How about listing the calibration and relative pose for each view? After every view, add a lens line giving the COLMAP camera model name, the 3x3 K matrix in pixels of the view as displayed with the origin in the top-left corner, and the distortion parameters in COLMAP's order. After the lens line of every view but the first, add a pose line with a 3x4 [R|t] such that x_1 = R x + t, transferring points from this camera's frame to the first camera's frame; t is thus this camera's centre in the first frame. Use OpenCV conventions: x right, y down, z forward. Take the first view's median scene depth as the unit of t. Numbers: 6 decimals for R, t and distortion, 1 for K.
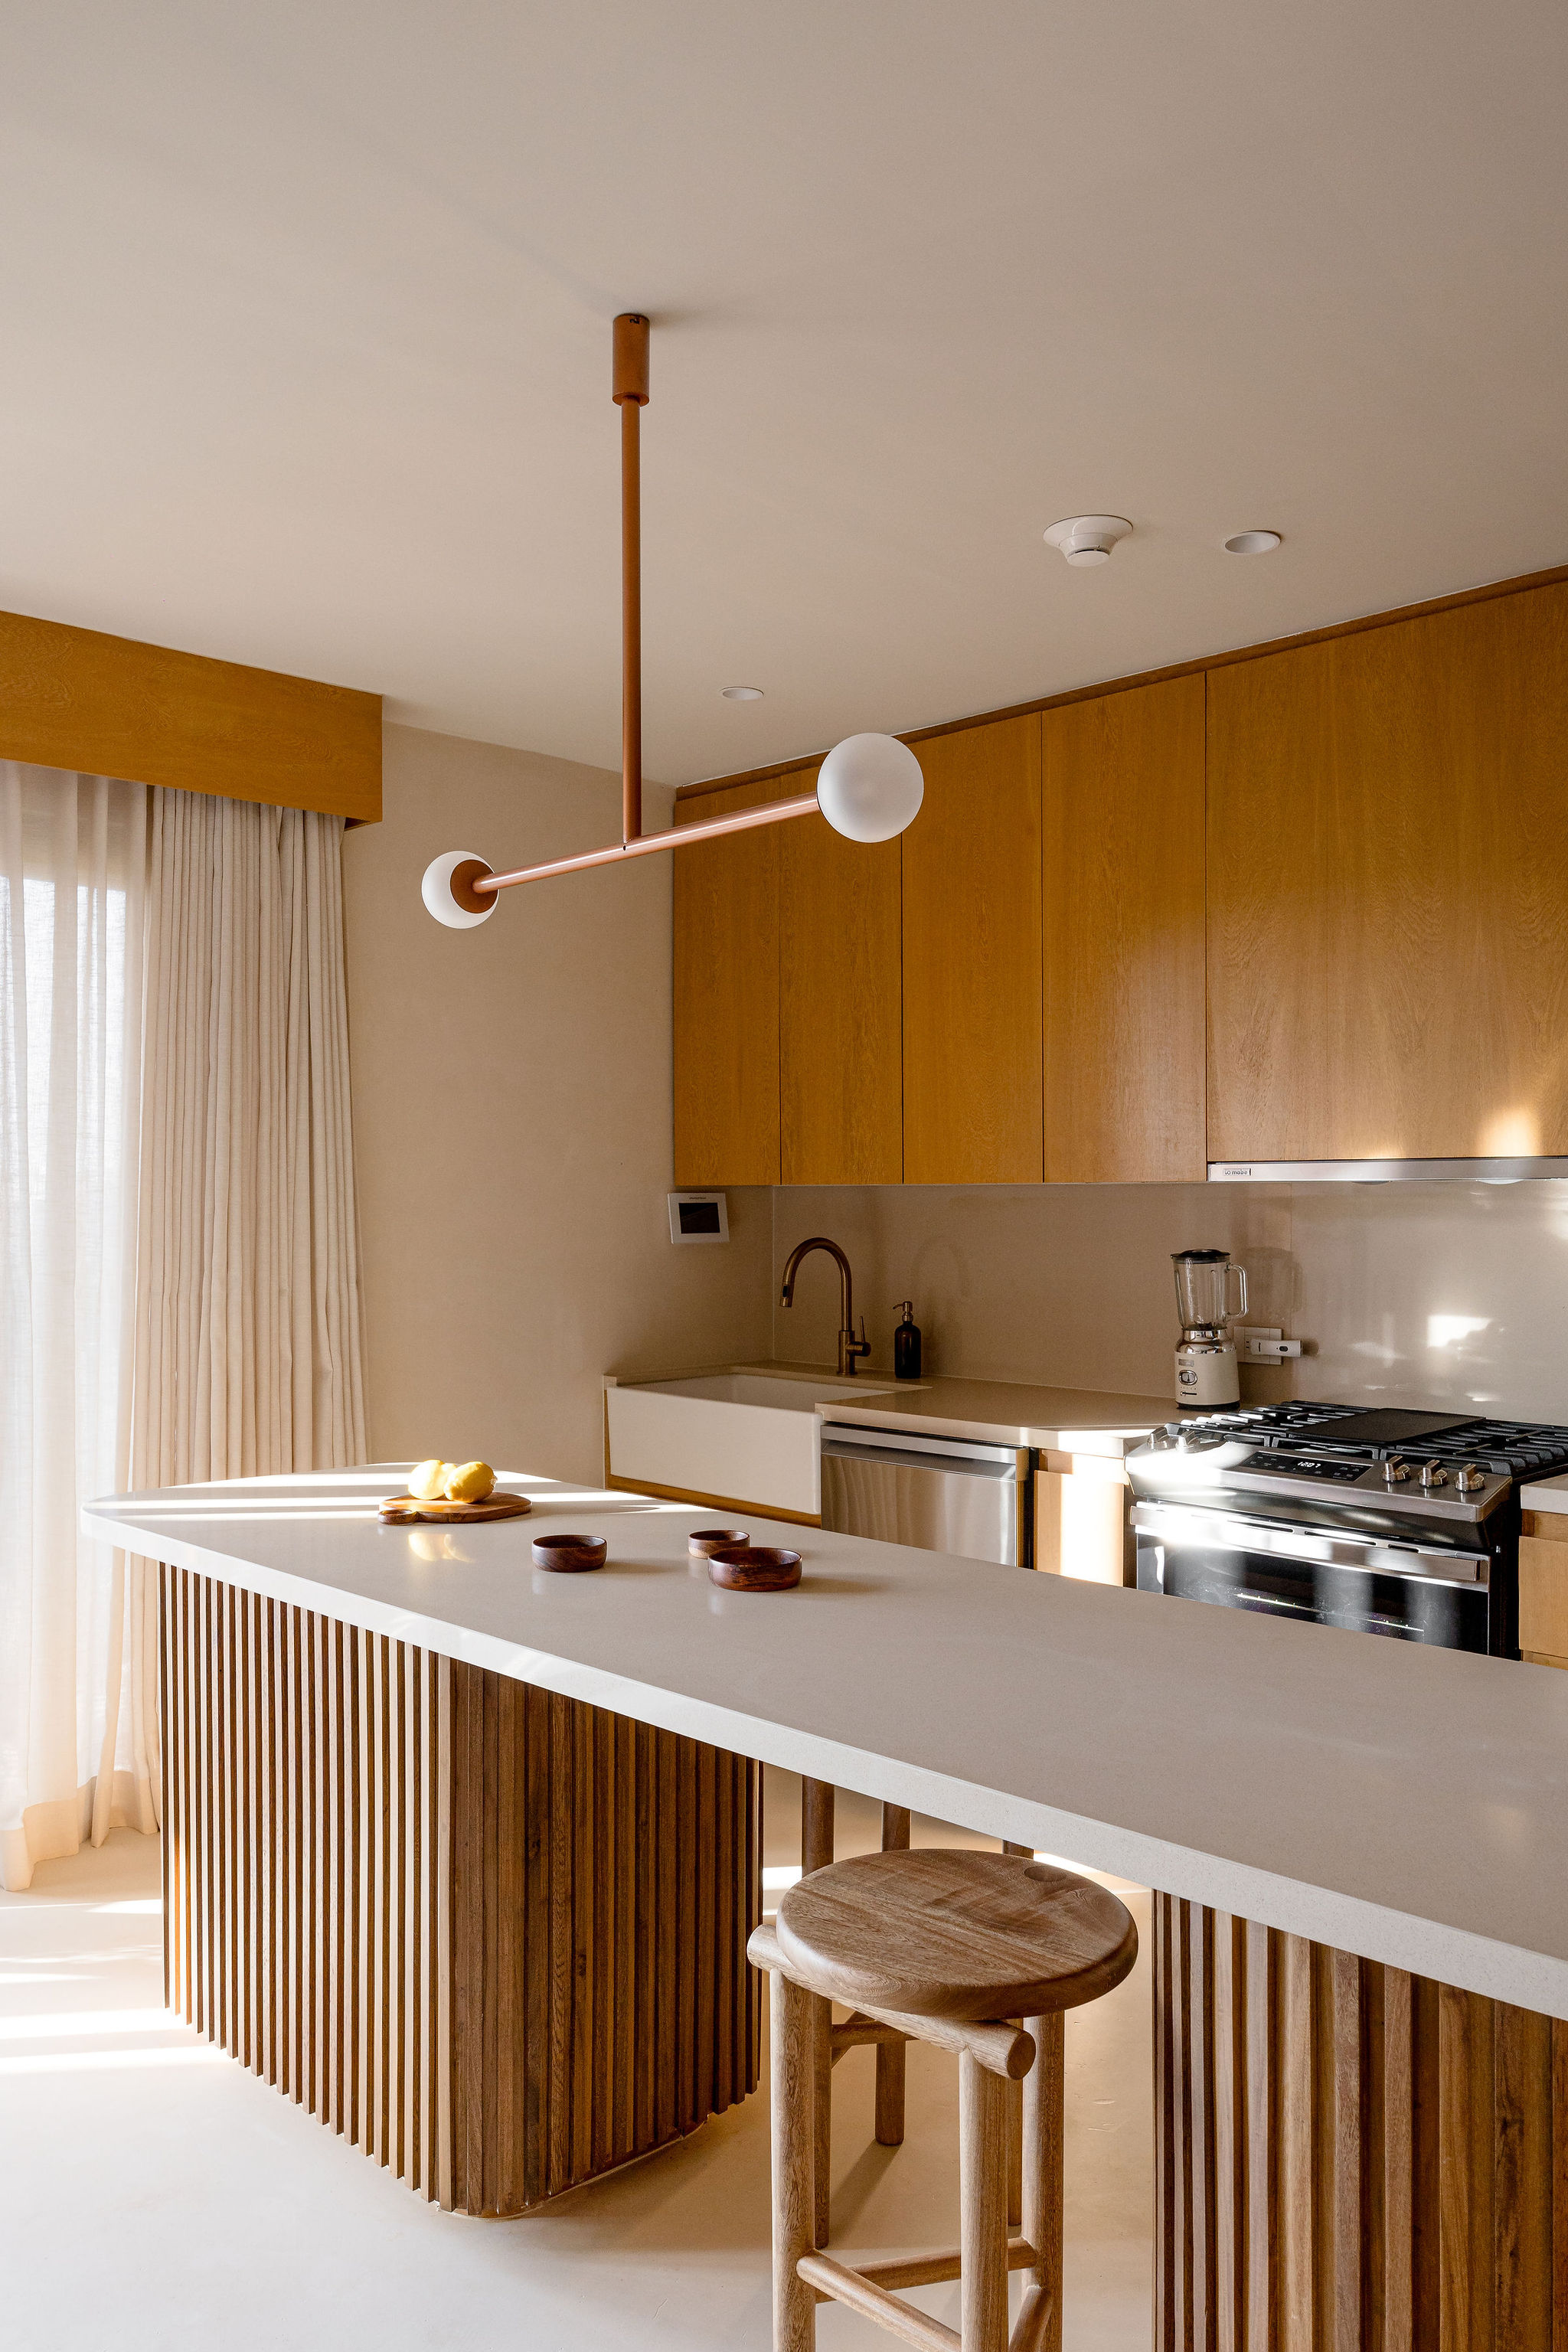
lens RADIAL K [[1758.5, 0, 759.4], [0, 1758.5, 1225.7], [0, 0, 1]] dist [0.004725, 0.000076]
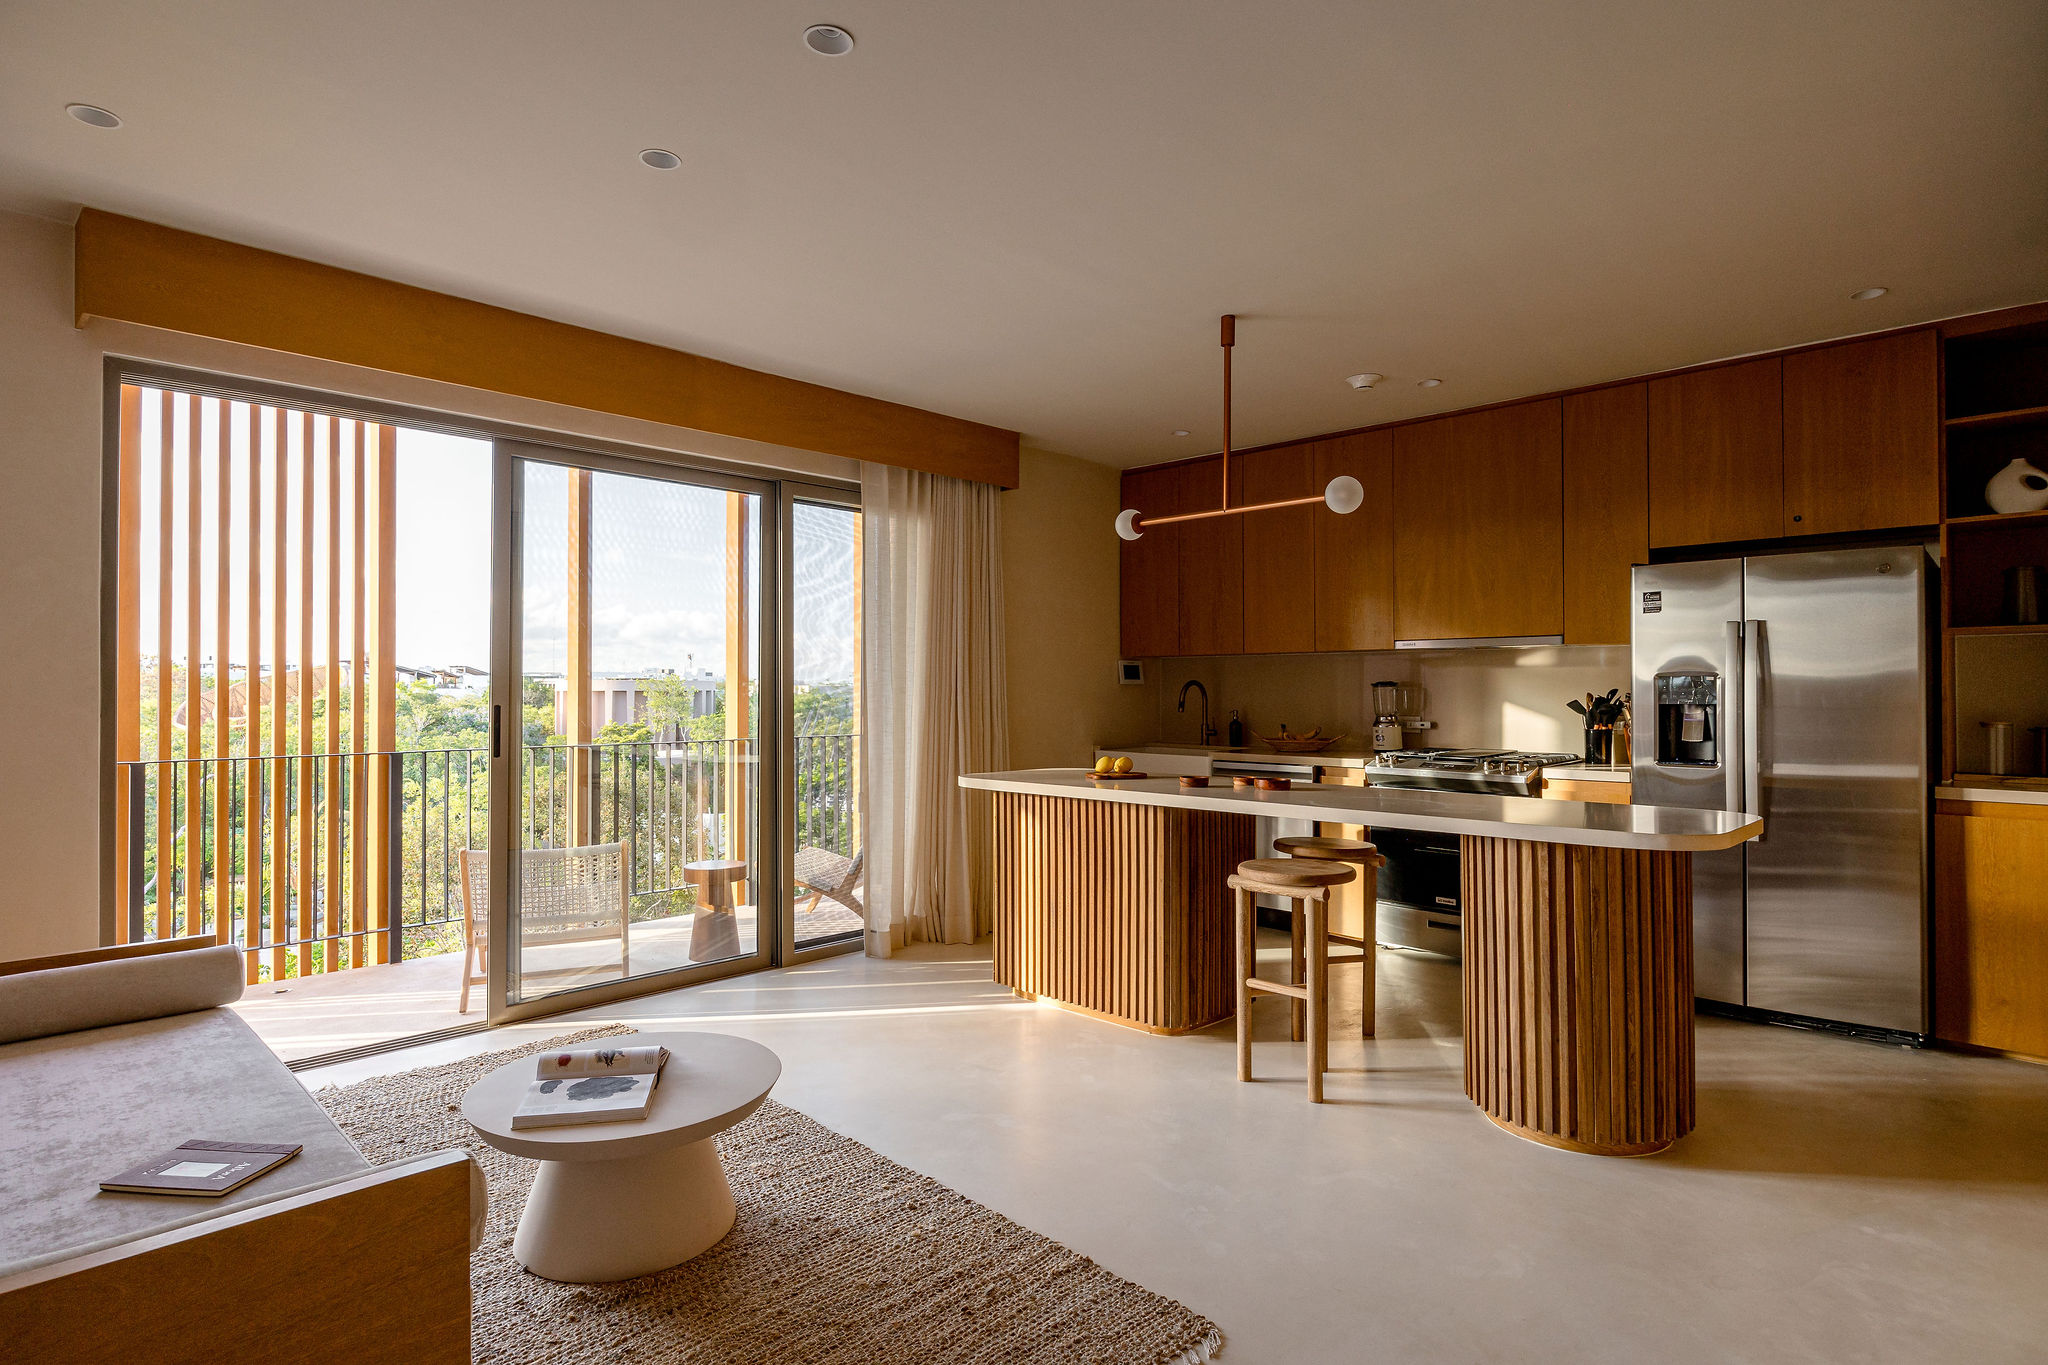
lens RADIAL K [[1081.3, 0, 1025.3], [0, 1081.3, 679.7], [0, 0, 1]] dist [-0.007293, -0.001826]
pose [[0.999500, -0.000587, 0.031619, -0.271298], [0.001443, 0.999634, -0.027030, 0.052746], [-0.031592, 0.027062, 0.999134, -0.389443]]
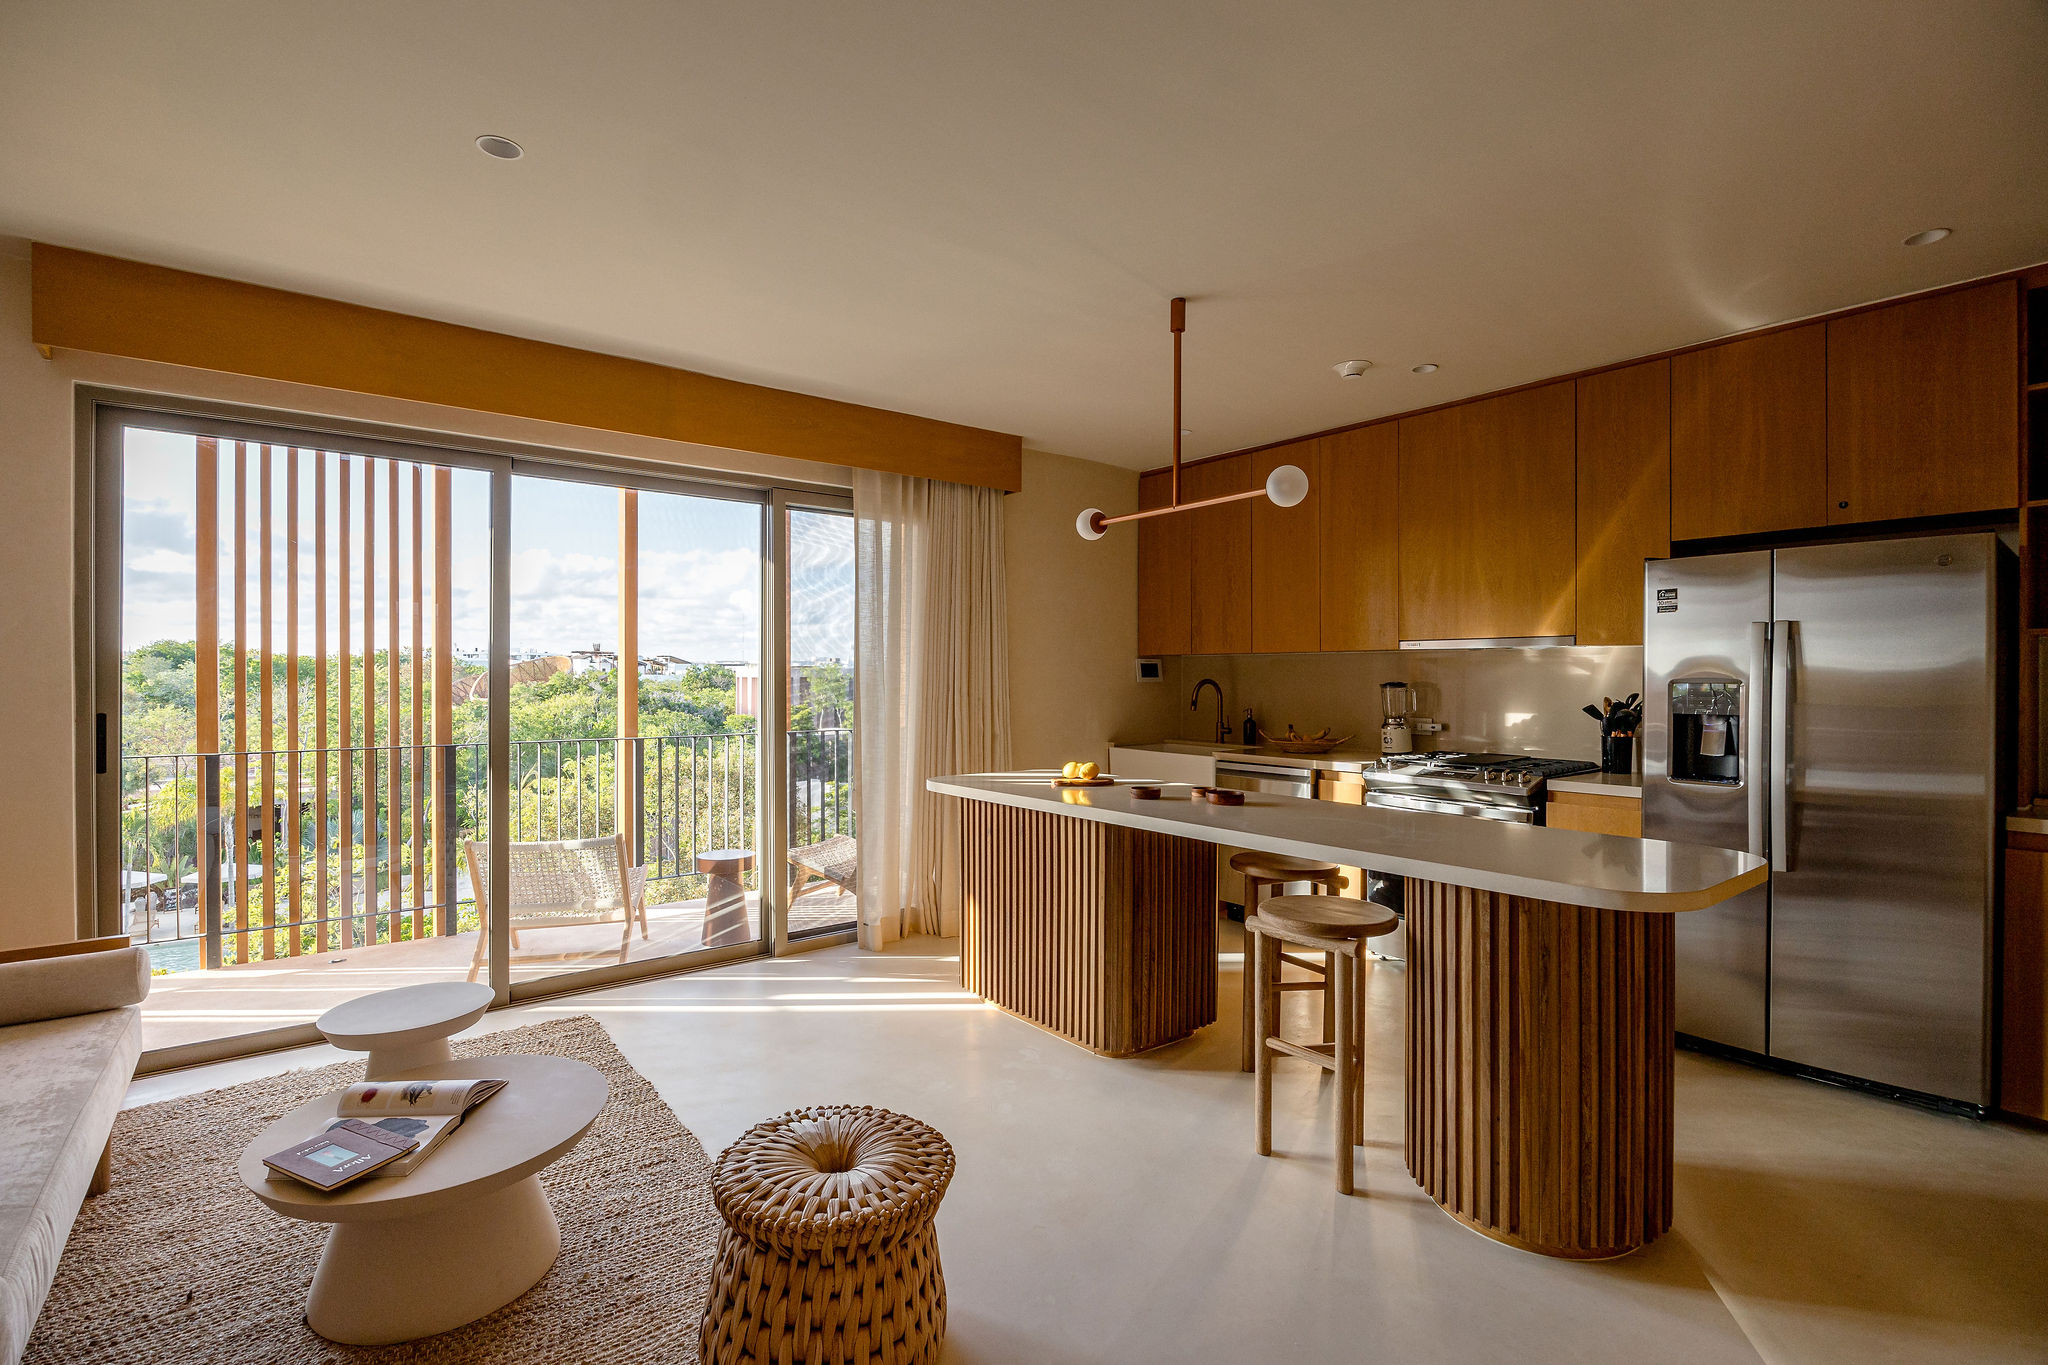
lens RADIAL K [[945.6, 0, 1024.0], [0, 945.6, 682.5], [0, 0, 1]] dist [-0.018654, 0.000937]
pose [[0.995283, 0.001817, -0.097001, -0.100174], [-0.002846, 0.999941, -0.010473, 0.030663], [0.096976, 0.010700, 0.995229, -0.224845]]
